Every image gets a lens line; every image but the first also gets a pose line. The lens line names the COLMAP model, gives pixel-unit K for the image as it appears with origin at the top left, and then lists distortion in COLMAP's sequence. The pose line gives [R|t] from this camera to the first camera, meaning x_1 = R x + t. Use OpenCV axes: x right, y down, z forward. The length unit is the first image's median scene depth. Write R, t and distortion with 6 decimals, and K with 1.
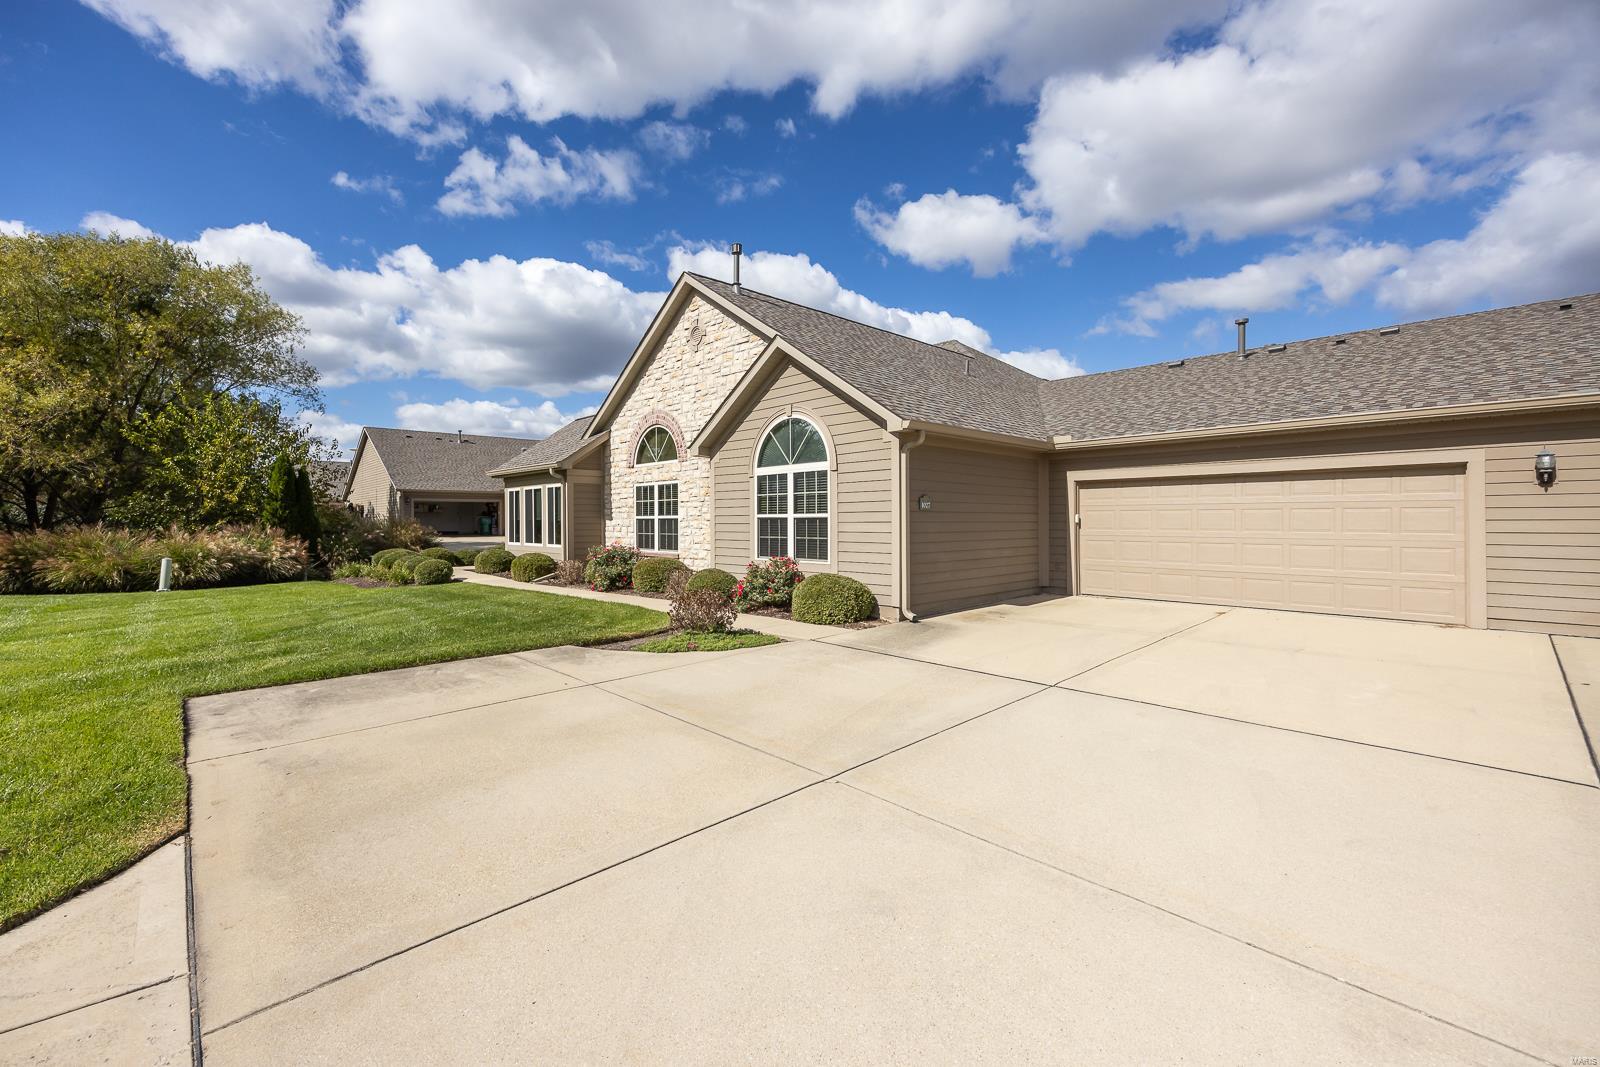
lens RADIAL K [[655.0, 0, 798.0], [0, 655.0, 532.6], [0, 0, 1]] dist [0.019459, -0.000294]
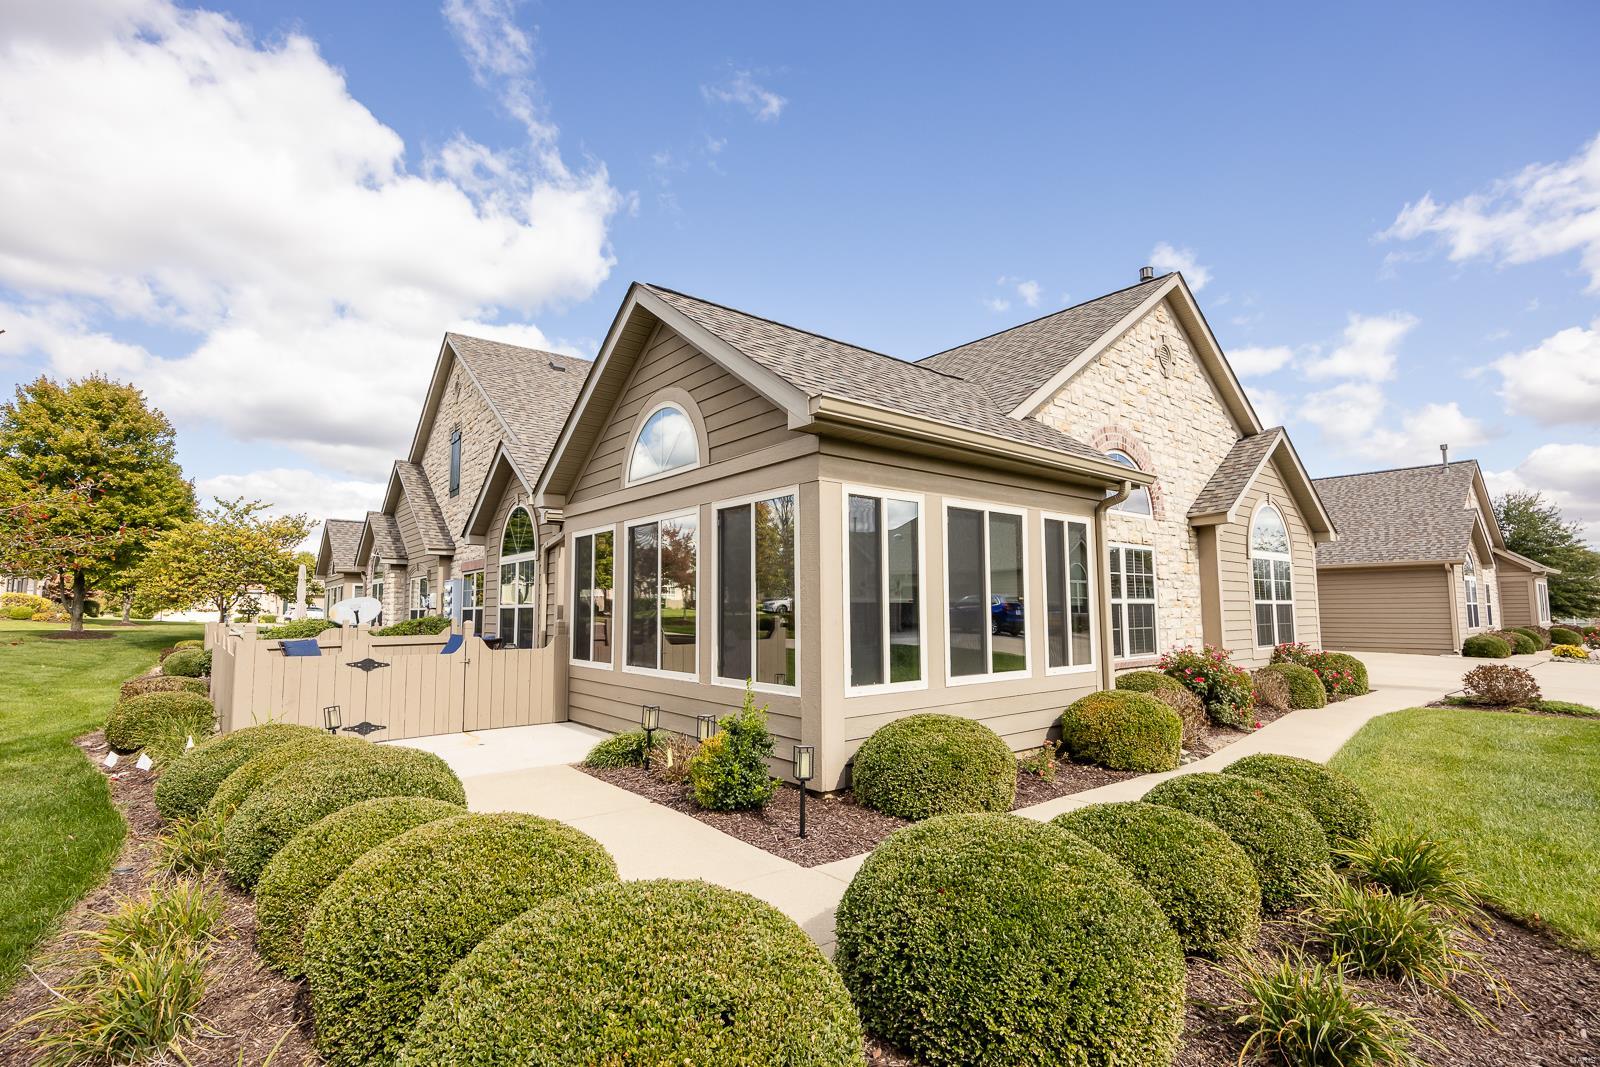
lens RADIAL K [[751.3, 0, 782.4], [0, 751.3, 556.4], [0, 0, 1]] dist [0.004478, -0.000255]
pose [[0.082243, 0.068543, 0.994252, -0.959044], [0.016740, 0.997396, -0.070144, -0.021458], [-0.996472, 0.022412, 0.080882, 1.287251]]
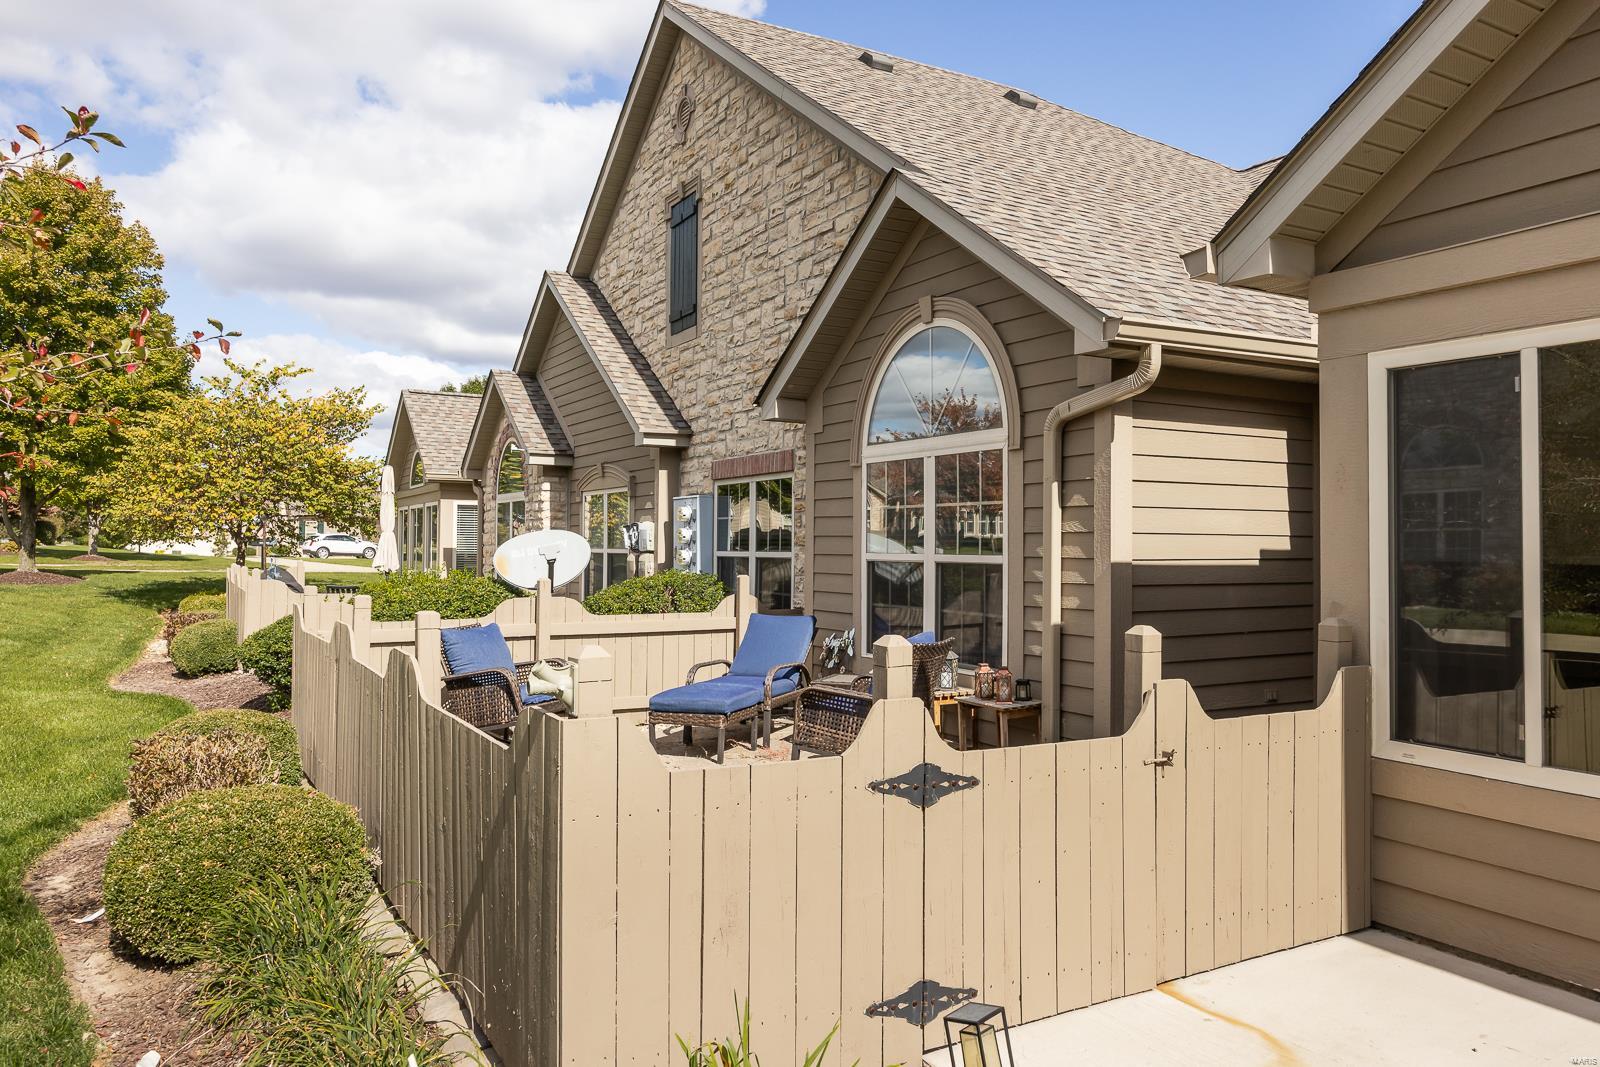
lens RADIAL K [[1135.0, 0, 810.9], [0, 1135.0, 529.4], [0, 0, 1]] dist [0.009015, 0.004586]
pose [[0.229126, 0.013106, 0.973309, -0.682398], [0.002204, 0.999900, -0.013983, -0.036485], [-0.973394, 0.005349, 0.229074, 1.592601]]
